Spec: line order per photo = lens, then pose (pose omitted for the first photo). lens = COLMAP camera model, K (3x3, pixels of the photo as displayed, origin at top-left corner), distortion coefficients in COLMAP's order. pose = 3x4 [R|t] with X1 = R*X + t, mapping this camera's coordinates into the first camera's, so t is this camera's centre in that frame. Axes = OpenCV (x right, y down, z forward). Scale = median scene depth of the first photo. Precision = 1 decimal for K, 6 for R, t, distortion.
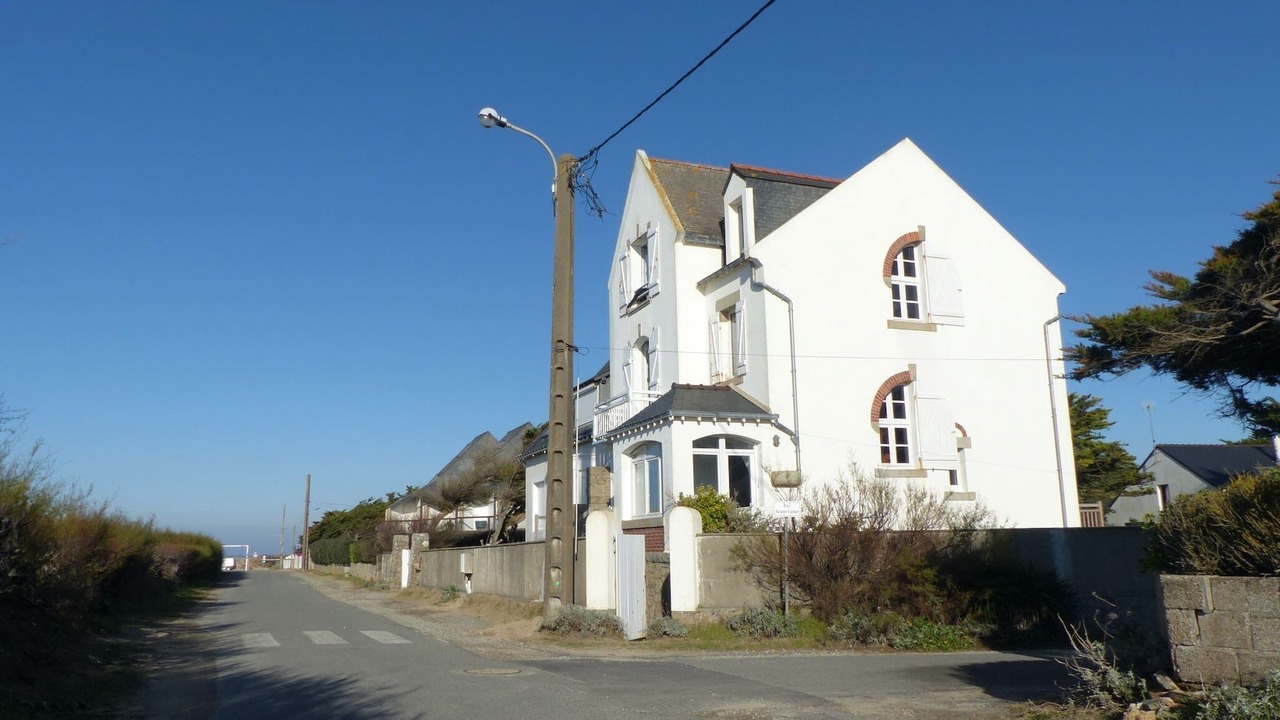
lens RADIAL K [[987.6, 0, 637.7], [0, 987.6, 348.2], [0, 0, 1]] dist [-0.036391, 0.015527]
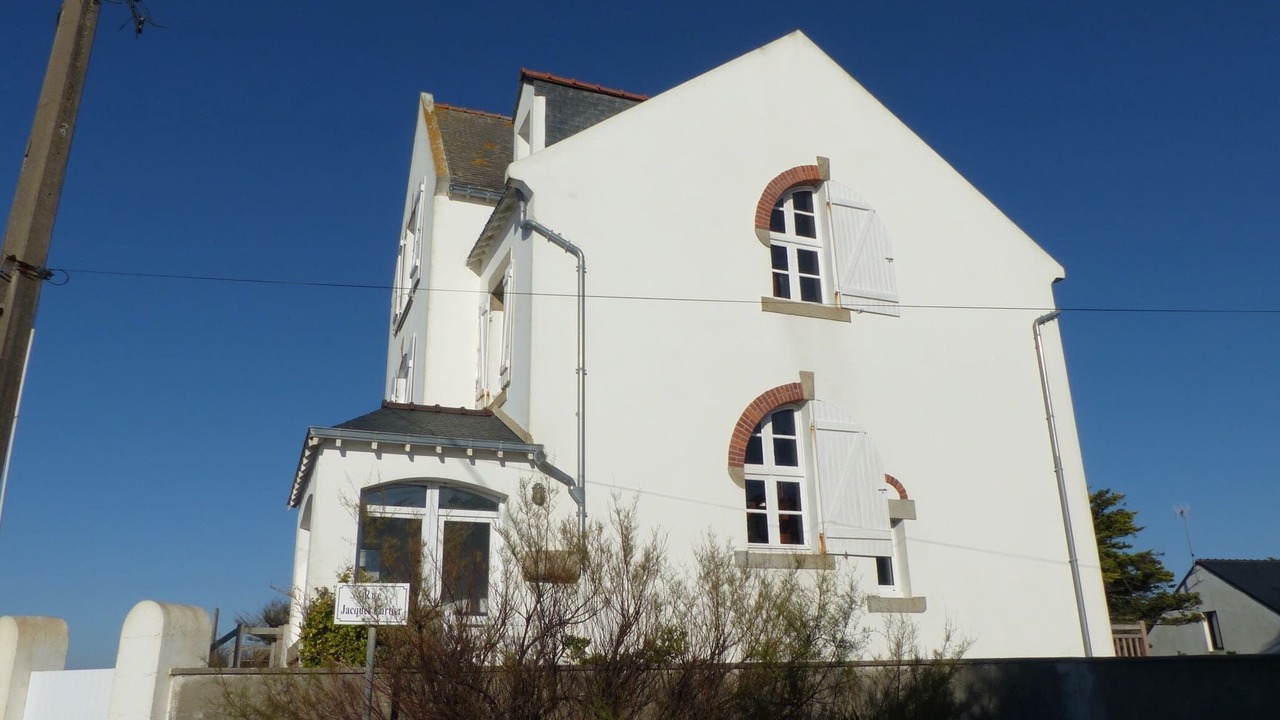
lens RADIAL K [[987.6, 0, 633.4], [0, 987.6, 350.8], [0, 0, 1]] dist [-0.036391, 0.015527]
pose [[0.999955, -0.004075, -0.008593, 0.179984], [0.002865, 0.990658, -0.136337, 0.081989], [0.009069, 0.136306, 0.990625, 0.416808]]
